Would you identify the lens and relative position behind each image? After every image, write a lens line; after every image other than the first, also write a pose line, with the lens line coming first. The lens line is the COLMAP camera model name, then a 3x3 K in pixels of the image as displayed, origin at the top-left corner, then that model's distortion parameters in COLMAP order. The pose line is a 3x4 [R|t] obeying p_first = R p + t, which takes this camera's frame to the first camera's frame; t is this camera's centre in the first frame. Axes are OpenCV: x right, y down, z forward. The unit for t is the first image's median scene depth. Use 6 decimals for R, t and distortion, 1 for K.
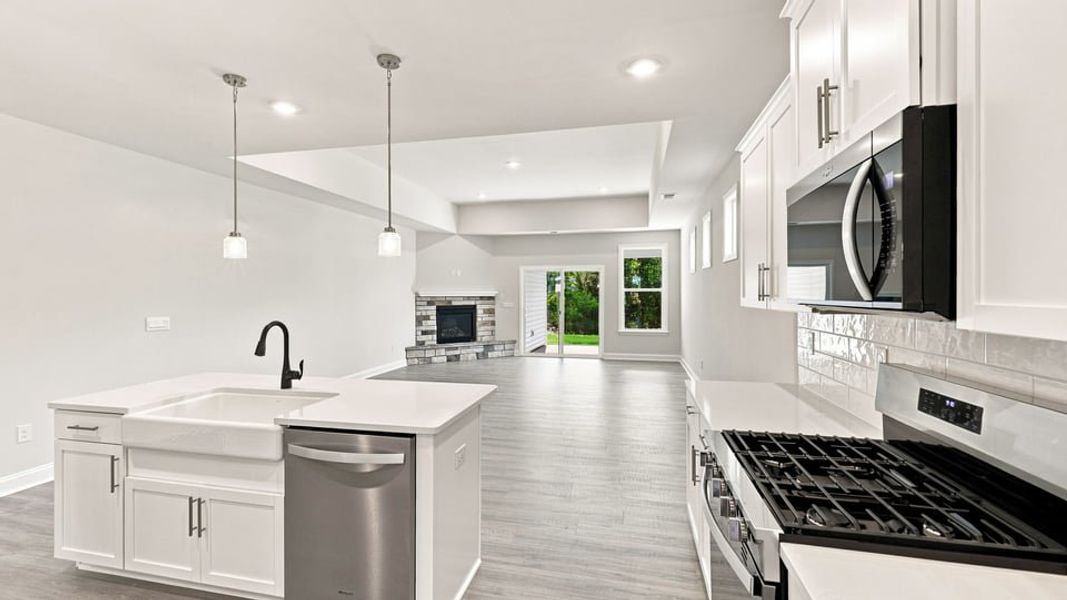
lens RADIAL K [[451.8, 0, 526.8], [0, 451.8, 291.7], [0, 0, 1]] dist [0.003418, 0.000186]
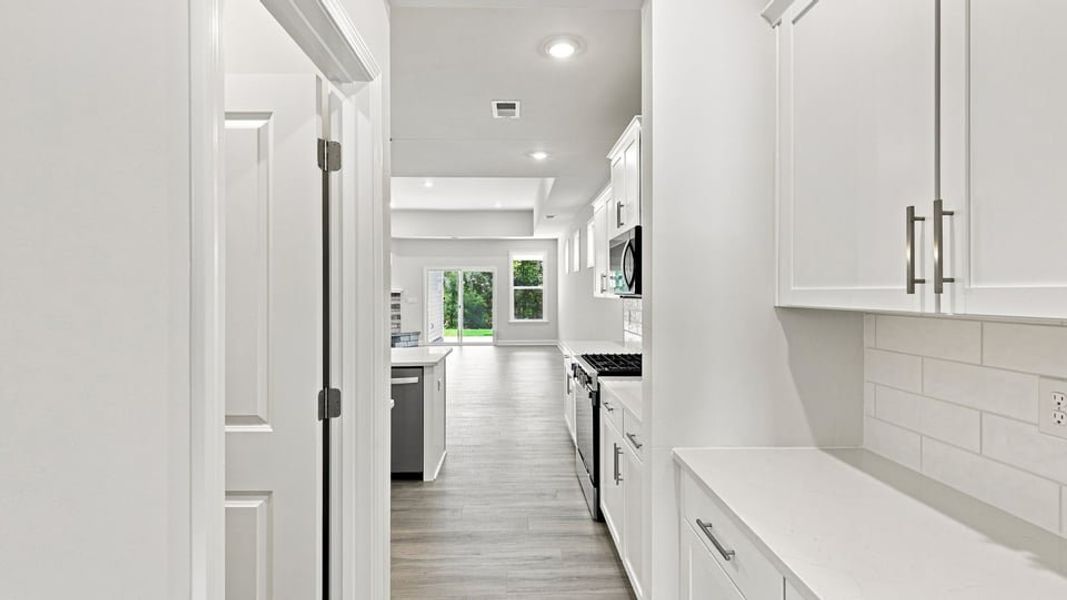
lens RADIAL K [[460.6, 0, 527.8], [0, 460.6, 288.7], [0, 0, 1]] dist [0.000640, -0.000042]
pose [[0.963984, 0.001491, 0.265954, -0.075230], [-0.001011, 0.999998, -0.001943, 0.001491], [-0.265957, 0.001604, 0.963984, -0.199383]]
